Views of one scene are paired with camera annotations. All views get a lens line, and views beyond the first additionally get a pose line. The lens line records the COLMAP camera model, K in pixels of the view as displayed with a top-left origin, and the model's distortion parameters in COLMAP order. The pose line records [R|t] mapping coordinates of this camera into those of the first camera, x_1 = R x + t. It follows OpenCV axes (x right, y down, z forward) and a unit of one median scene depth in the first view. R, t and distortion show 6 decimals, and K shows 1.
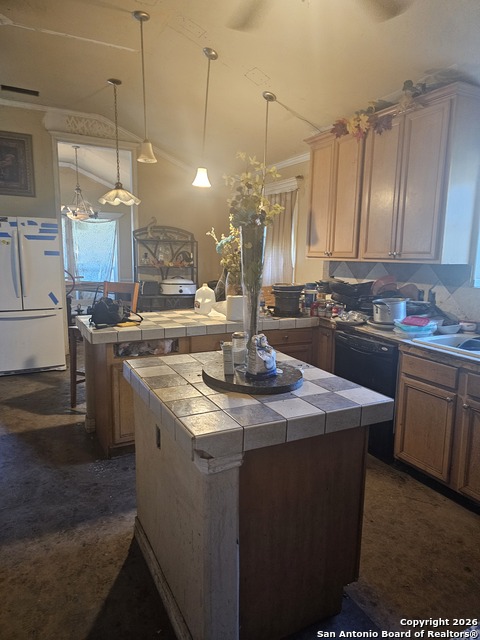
lens RADIAL K [[429.0, 0, 240.0], [0, 429.0, 320.0], [0, 0, 1]] dist [0.002418, -0.000160]
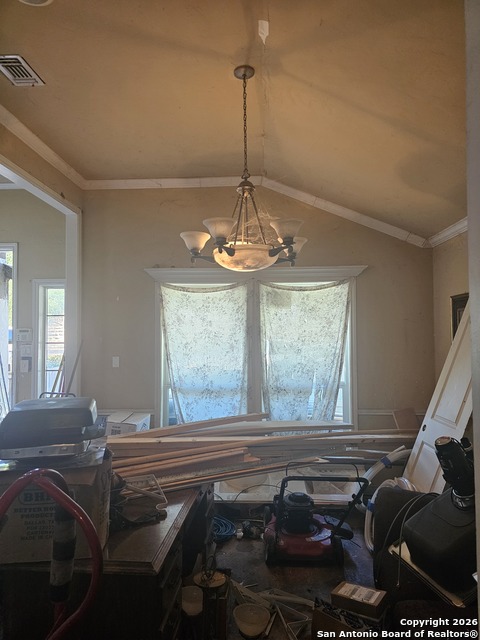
lens RADIAL K [[429.0, 0, 240.0], [0, 429.0, 320.0], [0, 0, 1]] dist [0.002418, -0.000160]
pose [[0.865516, -0.042430, -0.499081, -0.164506], [-0.061282, 0.979949, -0.189588, -0.101008], [0.497119, 0.194677, 0.845561, 0.569249]]
